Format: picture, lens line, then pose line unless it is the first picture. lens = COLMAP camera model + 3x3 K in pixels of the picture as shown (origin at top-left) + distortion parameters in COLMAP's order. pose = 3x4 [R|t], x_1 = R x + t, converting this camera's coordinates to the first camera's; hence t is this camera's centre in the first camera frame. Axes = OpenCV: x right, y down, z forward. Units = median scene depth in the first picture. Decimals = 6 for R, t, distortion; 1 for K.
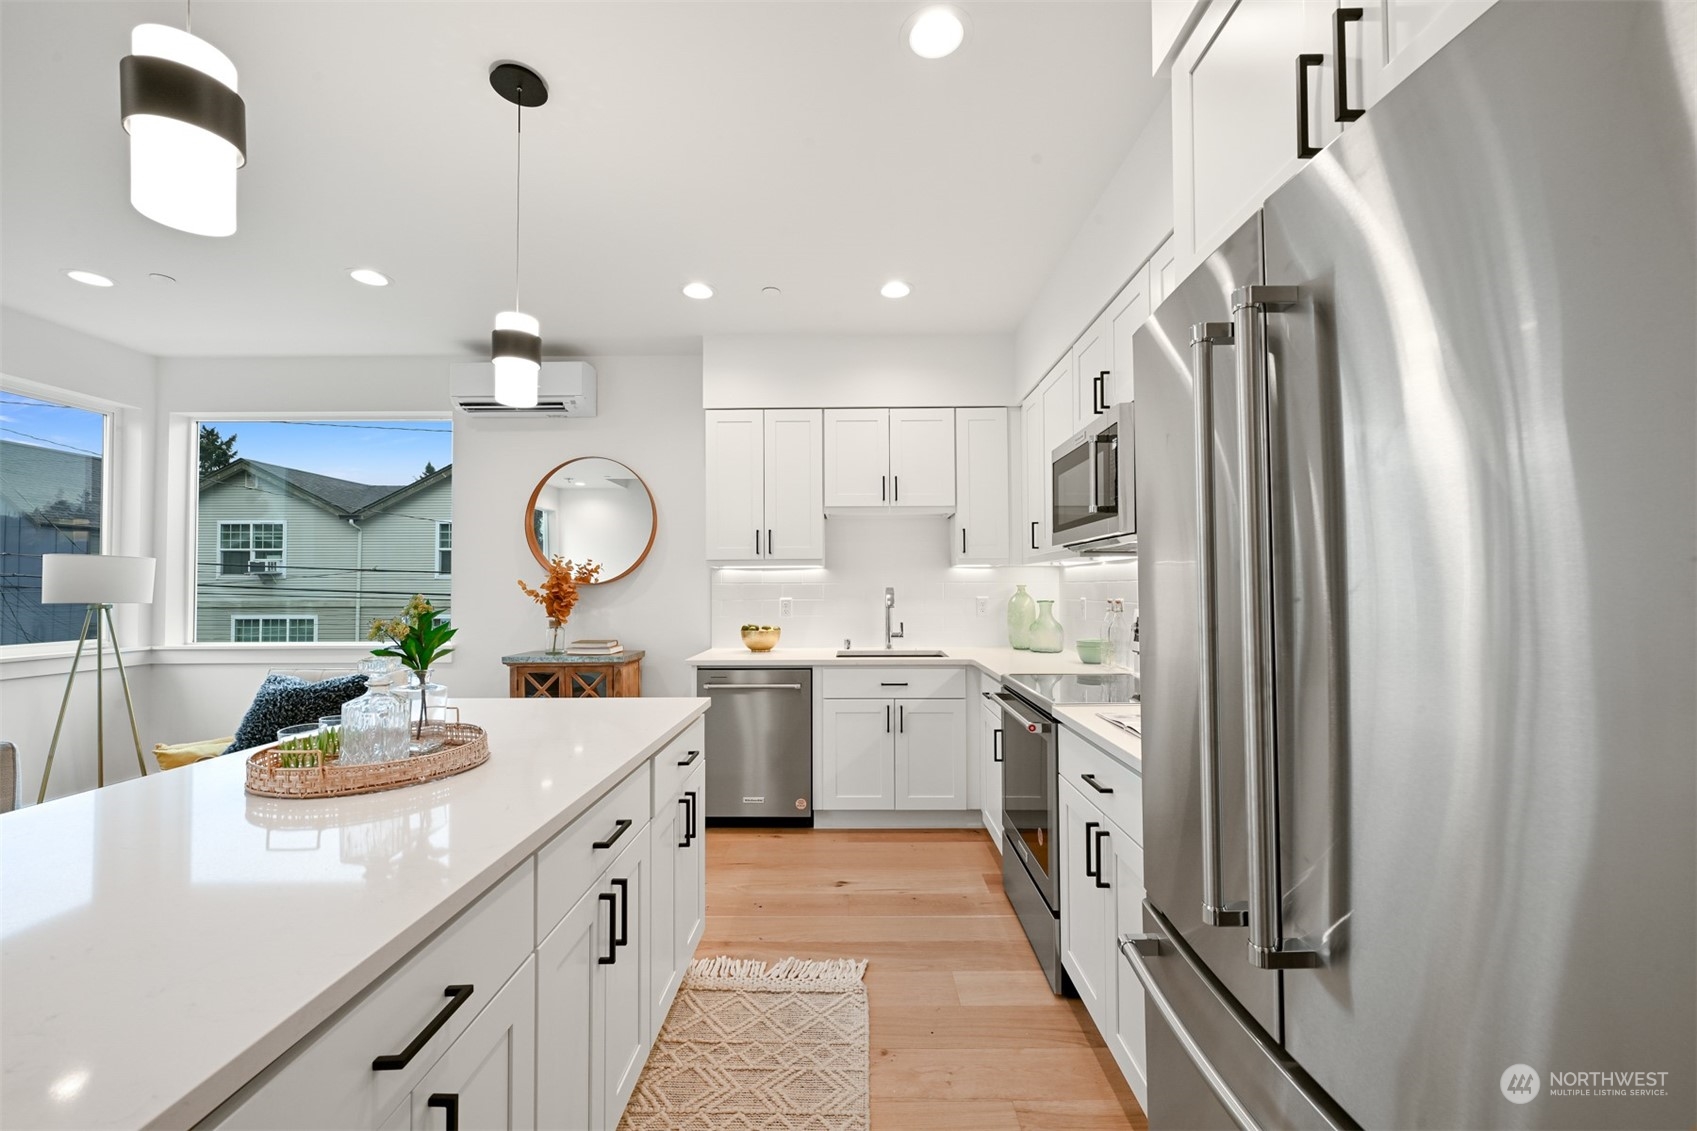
lens RADIAL K [[675.0, 0, 867.5], [0, 675.0, 566.2], [0, 0, 1]] dist [-0.000736, -0.000890]
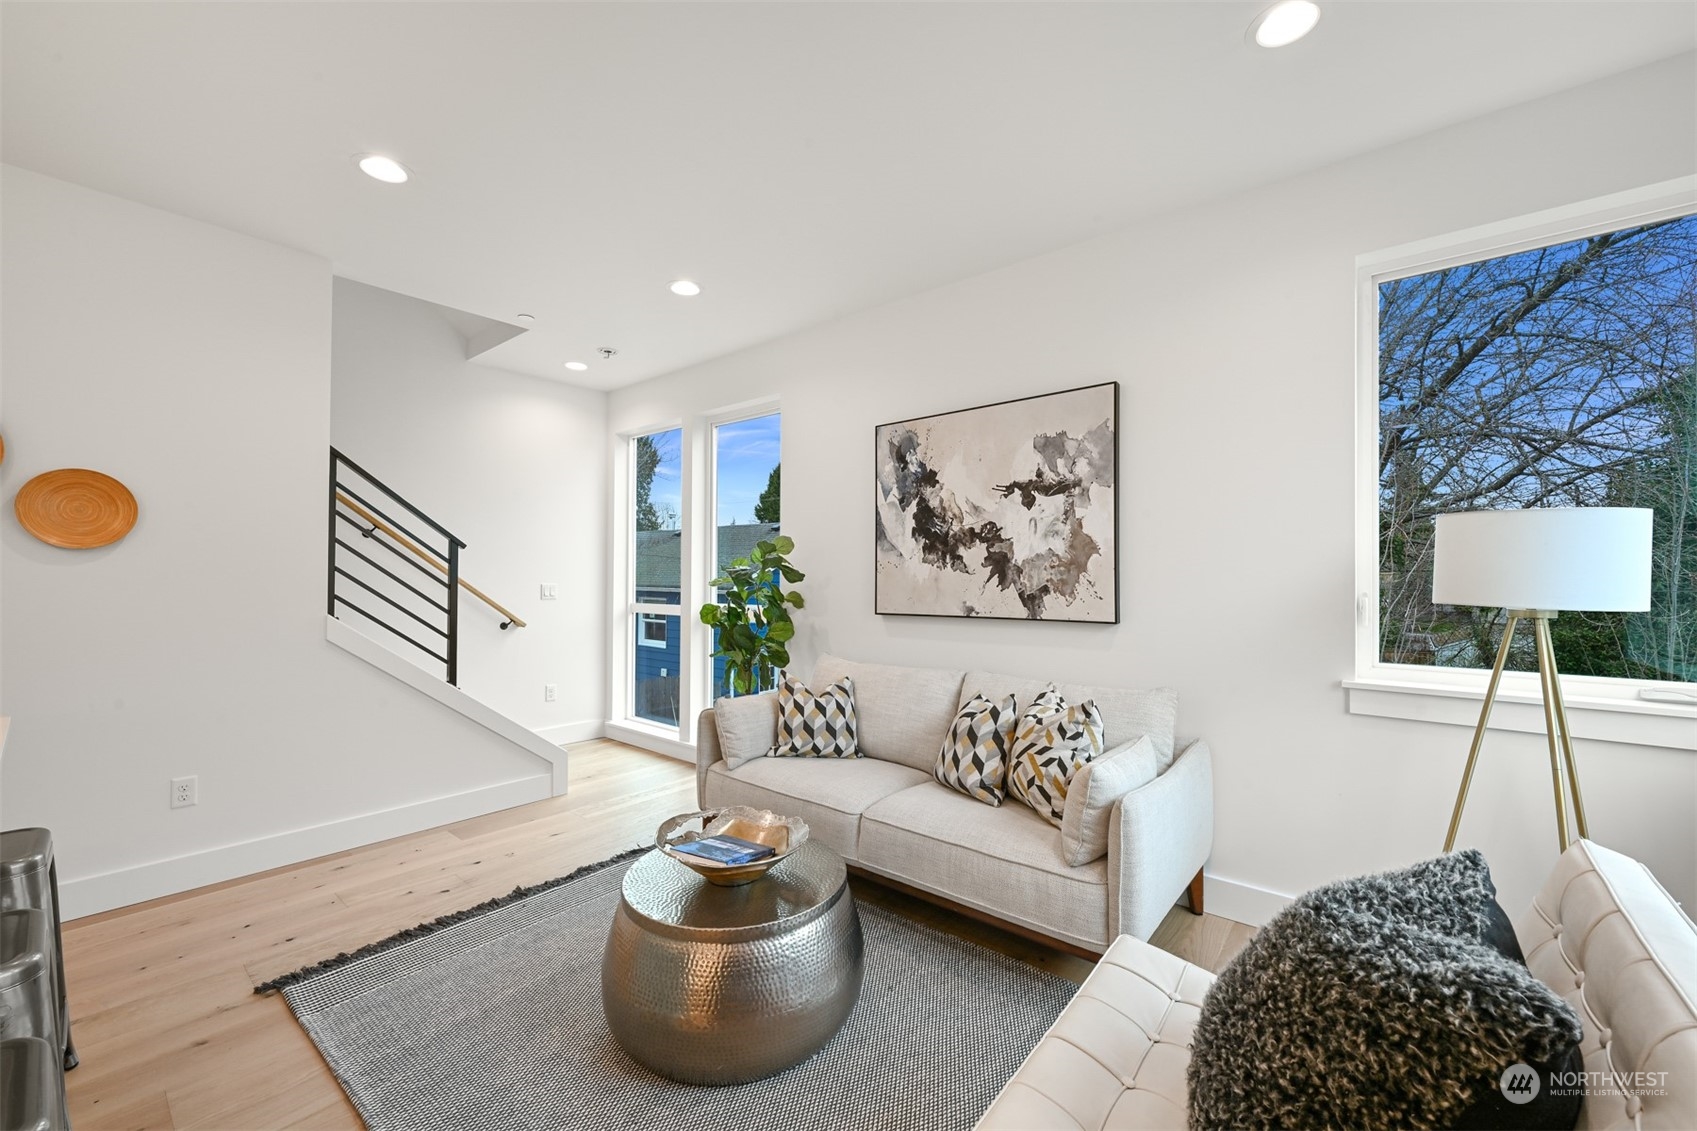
lens RADIAL K [[675.0, 0, 852.7], [0, 675.0, 576.3], [0, 0, 1]] dist [-0.000736, -0.000890]
pose [[-0.621856, -0.010314, -0.783063, -0.423917], [0.014881, 0.999577, -0.024984, 0.039874], [0.782990, -0.027189, -0.621440, 0.940642]]
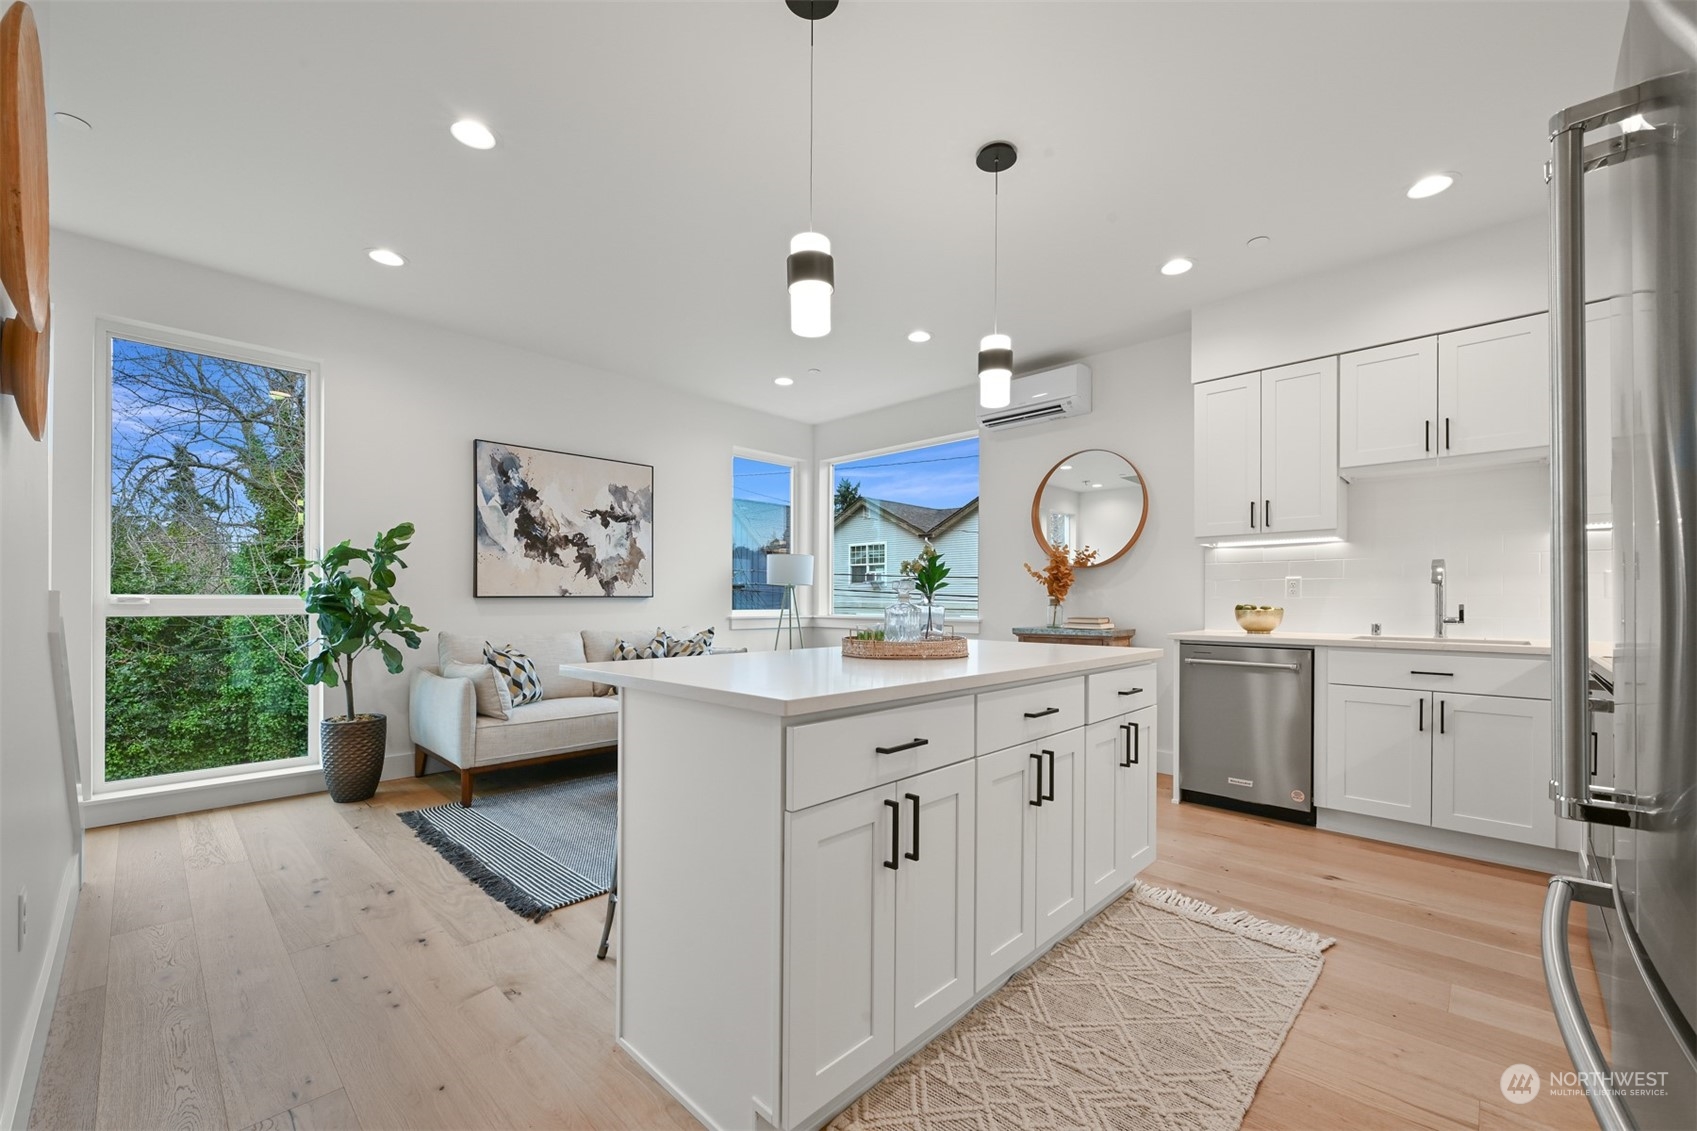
lens RADIAL K [[709.8, 0, 836.5], [0, 709.8, 598.1], [0, 0, 1]] dist [0.003596, 0.000094]
pose [[0.704131, 0.006192, -0.710043, 0.132338], [0.008210, 0.999824, 0.016860, 0.058563], [0.710022, -0.017701, 0.703957, -0.106004]]
